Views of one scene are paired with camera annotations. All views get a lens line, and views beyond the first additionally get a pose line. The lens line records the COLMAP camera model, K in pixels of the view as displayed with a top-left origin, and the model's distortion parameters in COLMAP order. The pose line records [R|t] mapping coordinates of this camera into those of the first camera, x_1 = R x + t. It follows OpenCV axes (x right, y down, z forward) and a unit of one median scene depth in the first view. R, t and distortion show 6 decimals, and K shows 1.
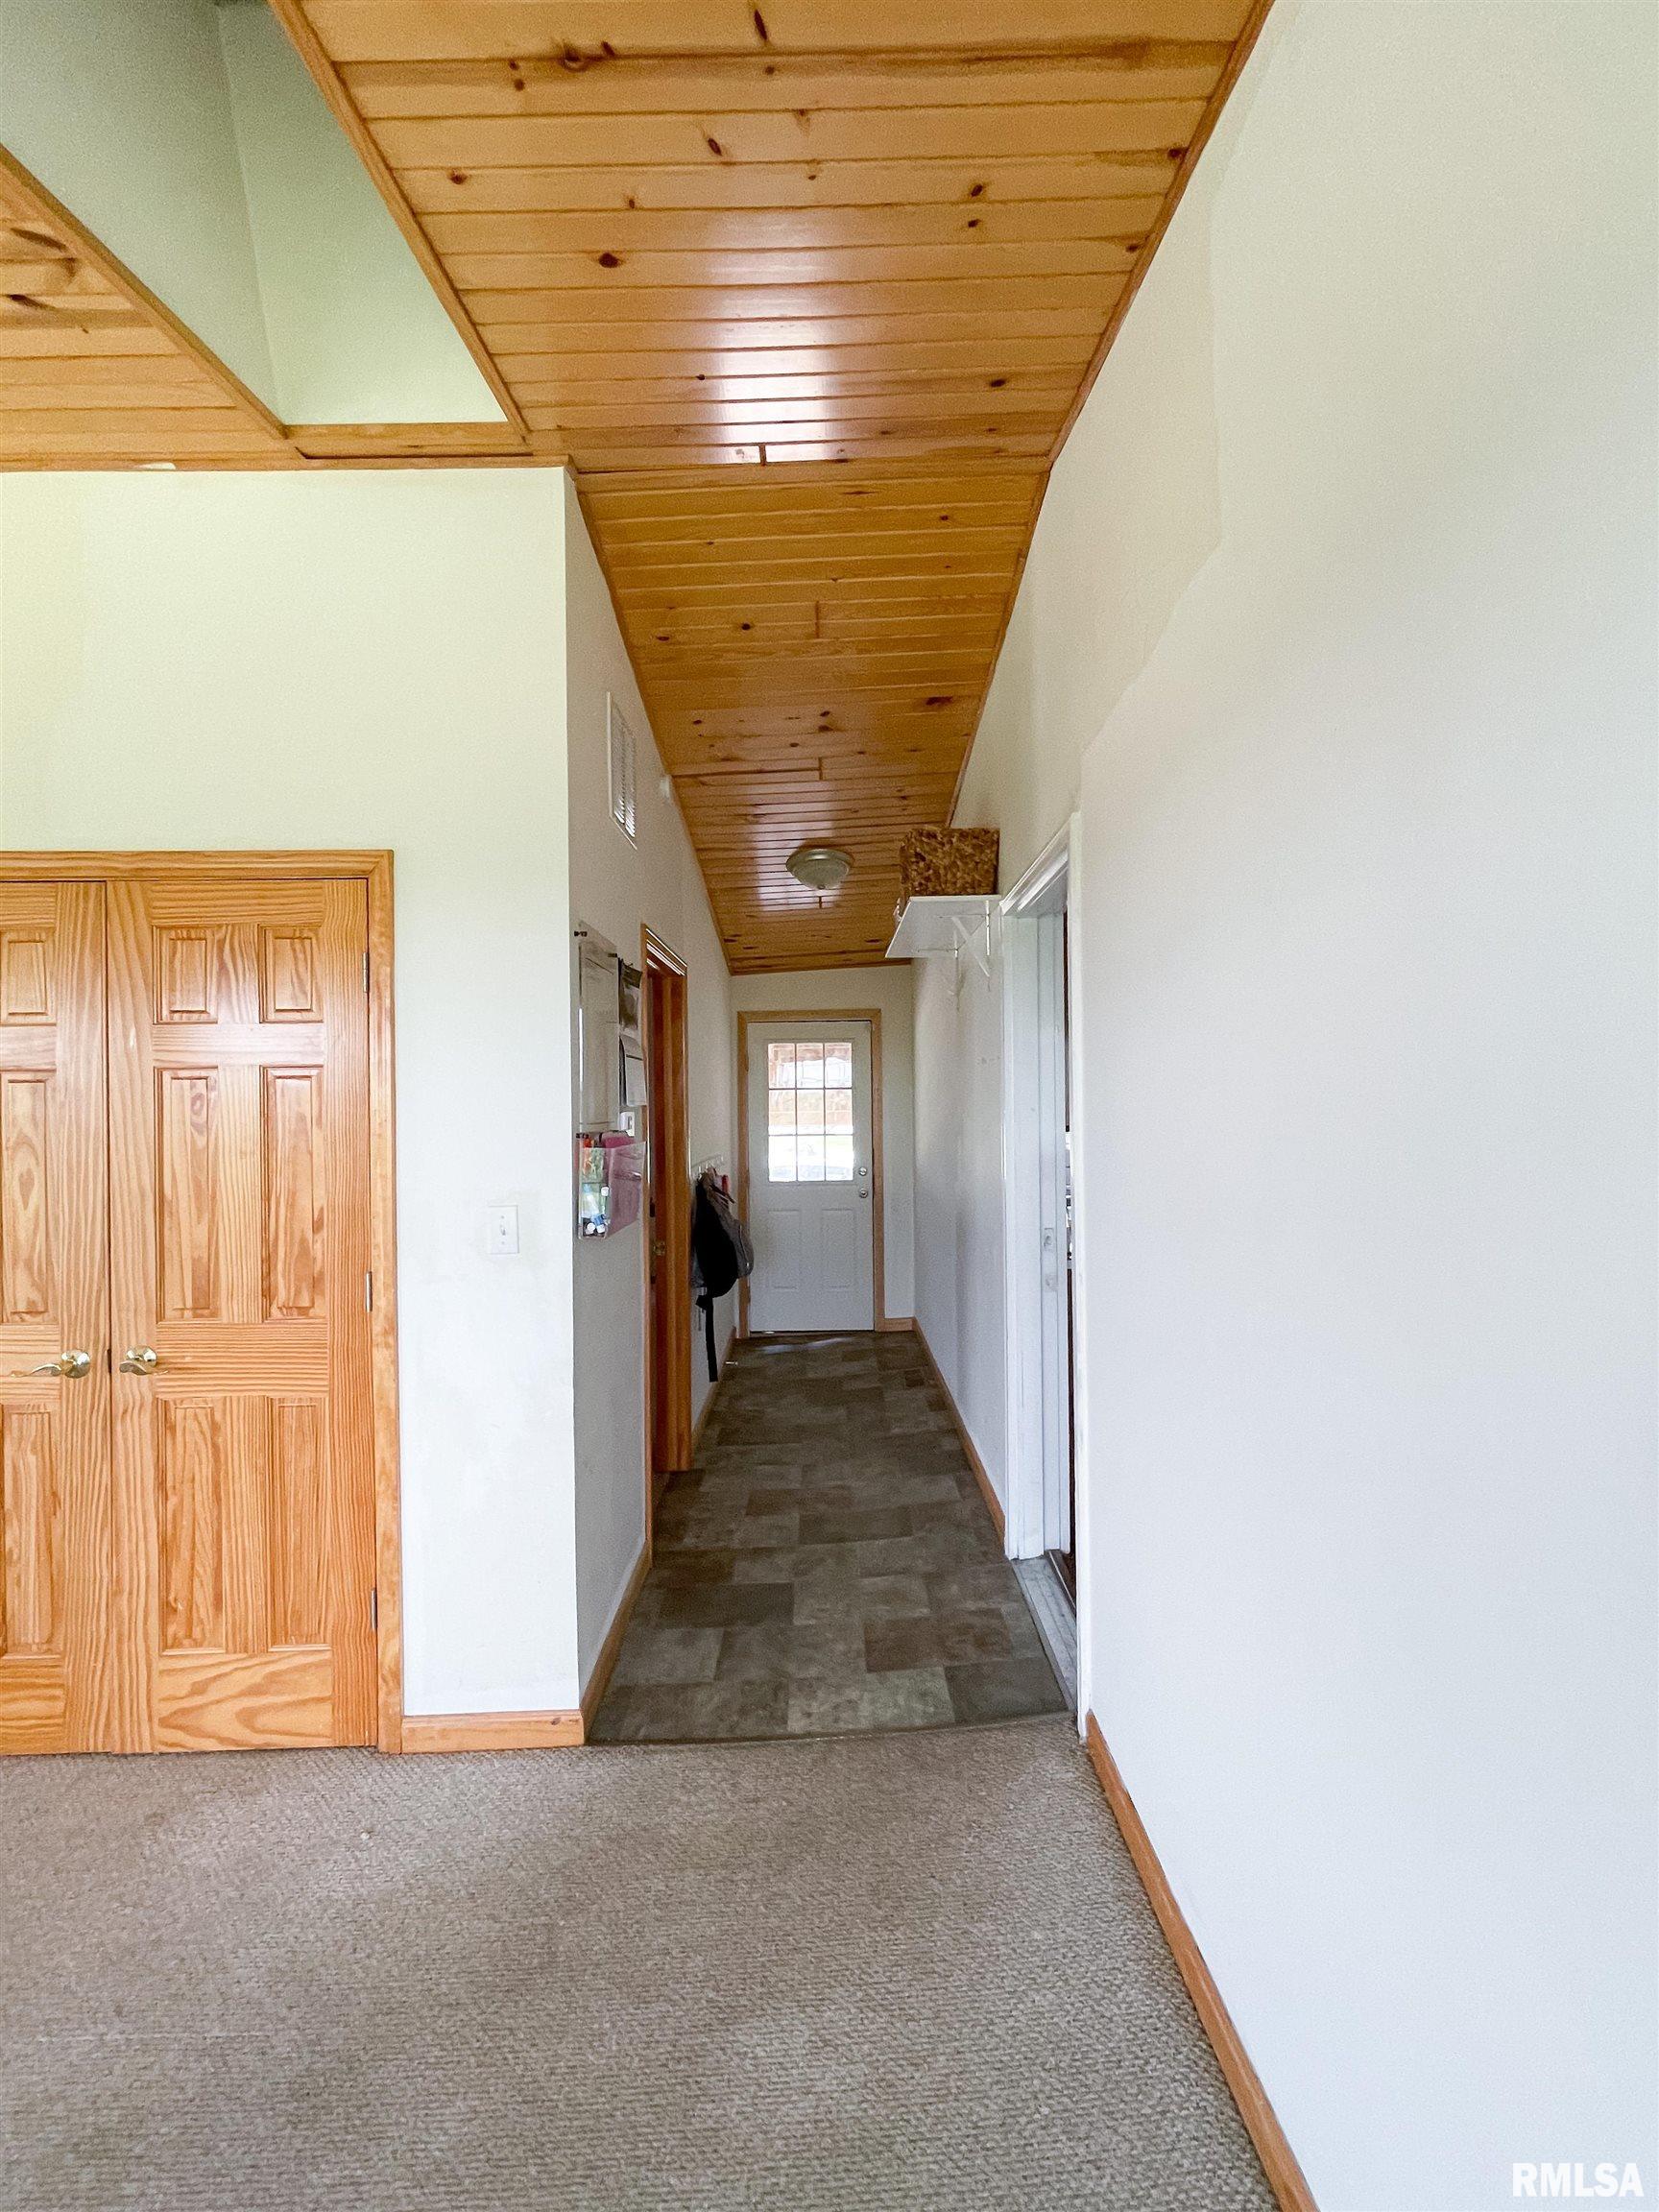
lens RADIAL K [[925.3, 0, 819.3], [0, 925.3, 1090.0], [0, 0, 1]] dist [-0.000224, 0.001410]
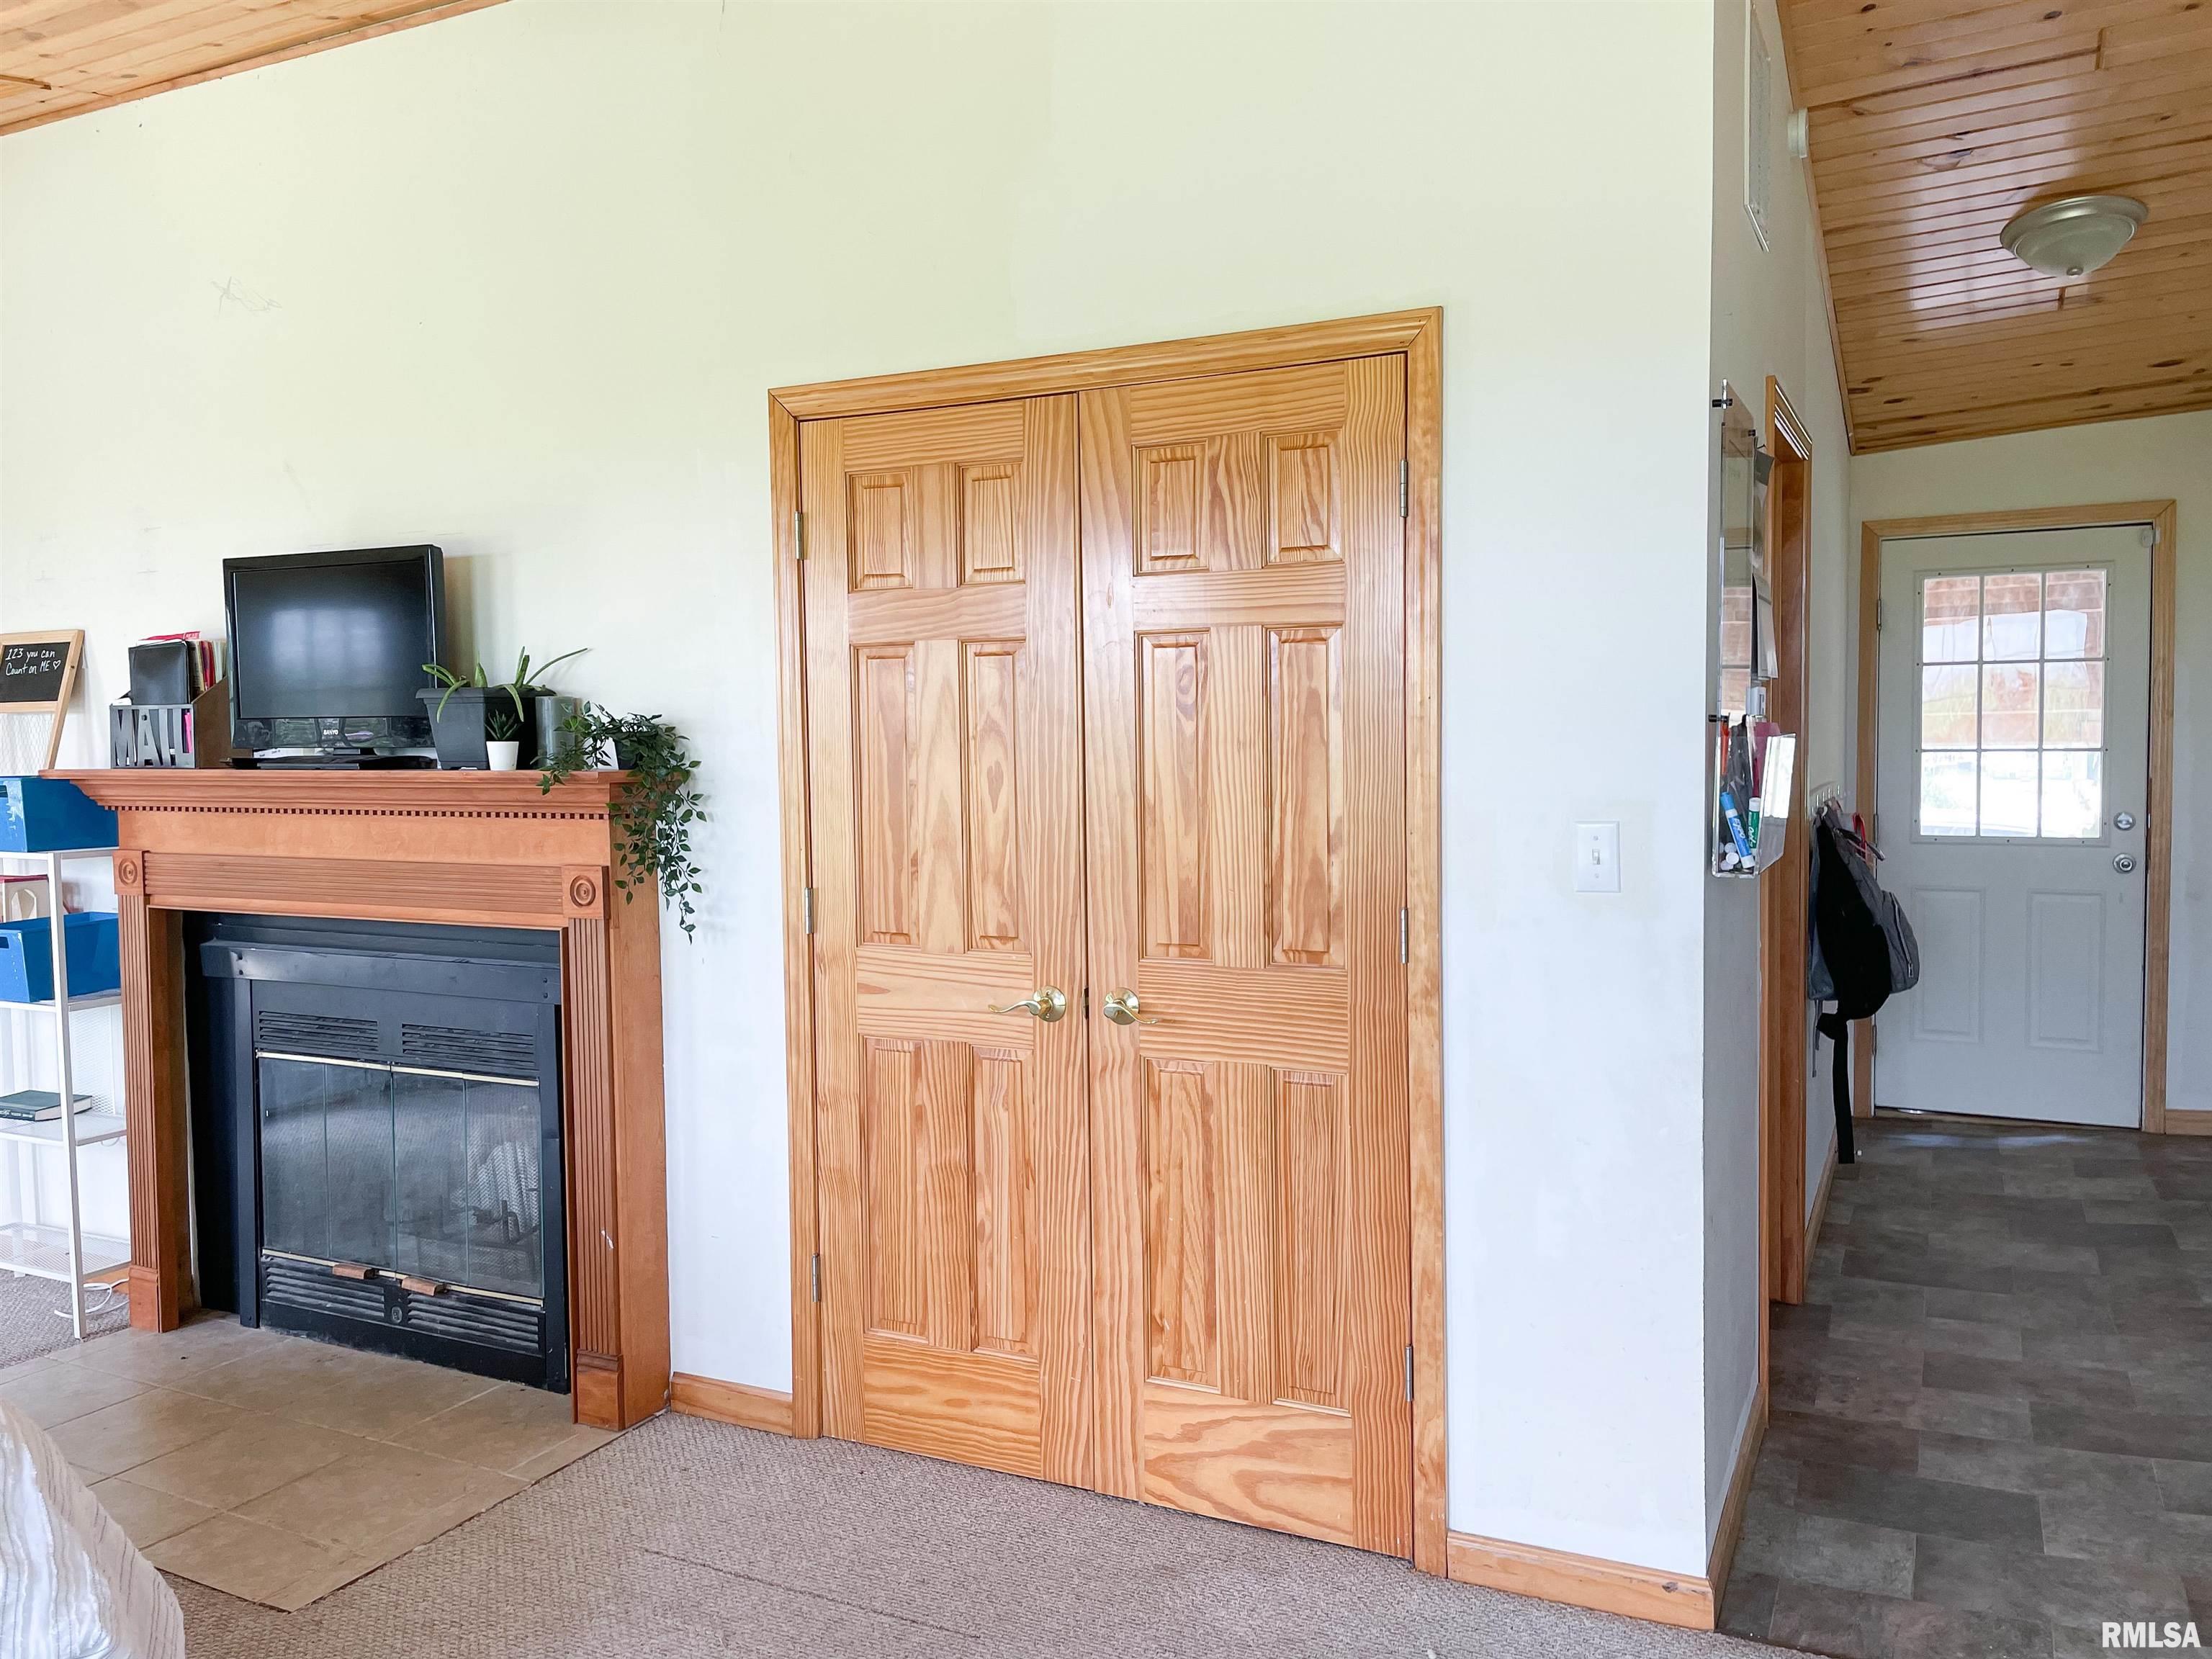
lens RADIAL K [[1697.0, 0, 1059.5], [0, 1697.0, 806.2], [0, 0, 1]] dist [0.079520, -0.089340]
pose [[0.895459, 0.016488, -0.444838, -0.136741], [0.012680, 0.997964, 0.062513, 0.030582], [0.444963, -0.061619, 0.893427, -0.295012]]
